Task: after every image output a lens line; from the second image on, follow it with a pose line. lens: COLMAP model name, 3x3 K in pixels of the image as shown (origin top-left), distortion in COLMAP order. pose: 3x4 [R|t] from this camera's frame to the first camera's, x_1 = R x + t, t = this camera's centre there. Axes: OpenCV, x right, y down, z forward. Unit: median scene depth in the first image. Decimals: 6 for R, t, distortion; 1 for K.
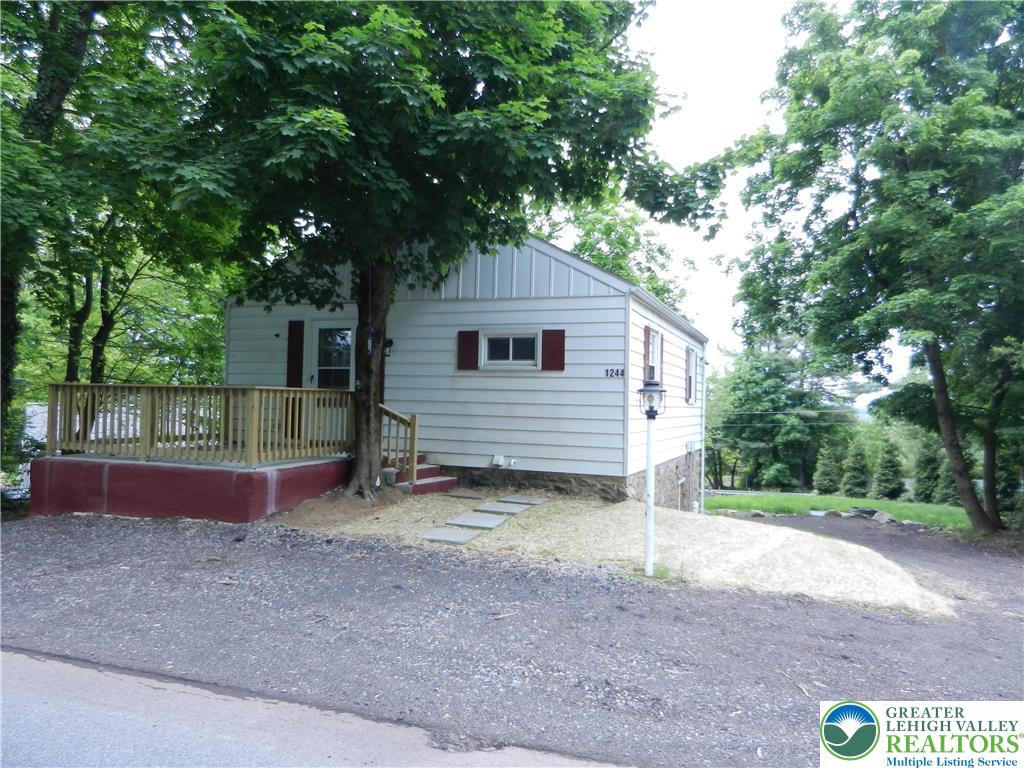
lens RADIAL K [[754.6, 0, 515.0], [0, 754.6, 396.7], [0, 0, 1]] dist [-0.002893, -0.035844]
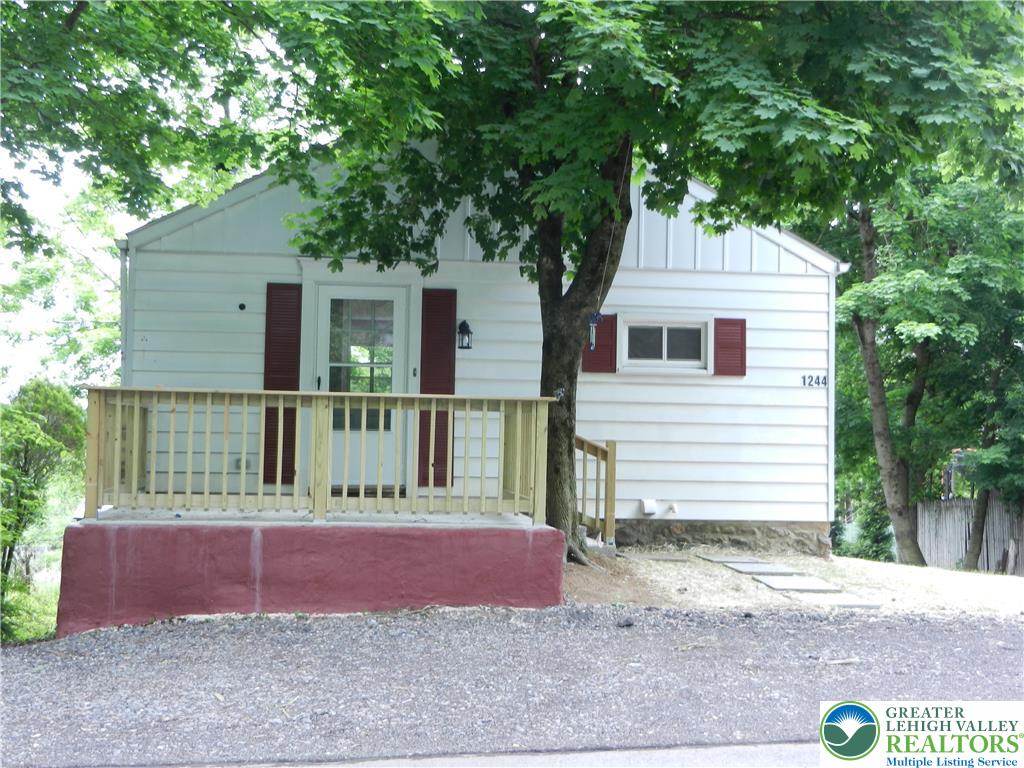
lens RADIAL K [[1354.2, 0, 514.7], [0, 1354.2, 384.9], [0, 0, 1]] dist [-0.056688, 0.000000]
pose [[0.884310, 0.010336, 0.466787, -0.731555], [-0.002412, 0.999843, -0.017568, -0.003705], [-0.466895, 0.014410, 0.884195, -0.024517]]
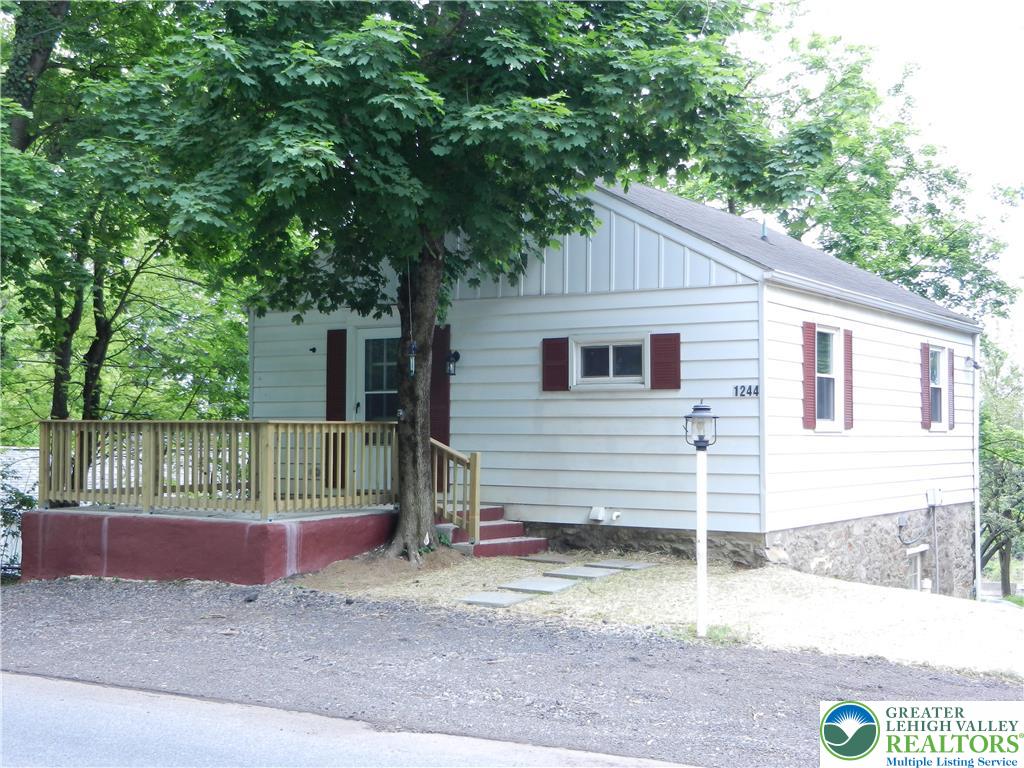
lens RADIAL K [[1354.2, 0, 511.5], [0, 1354.2, 385.5], [0, 0, 1]] dist [-0.056688, 0.000000]
pose [[0.979471, -0.025964, -0.199908, 0.169445], [0.019981, 0.999292, -0.031887, 0.000472], [0.200594, 0.027238, 0.979296, -0.319975]]
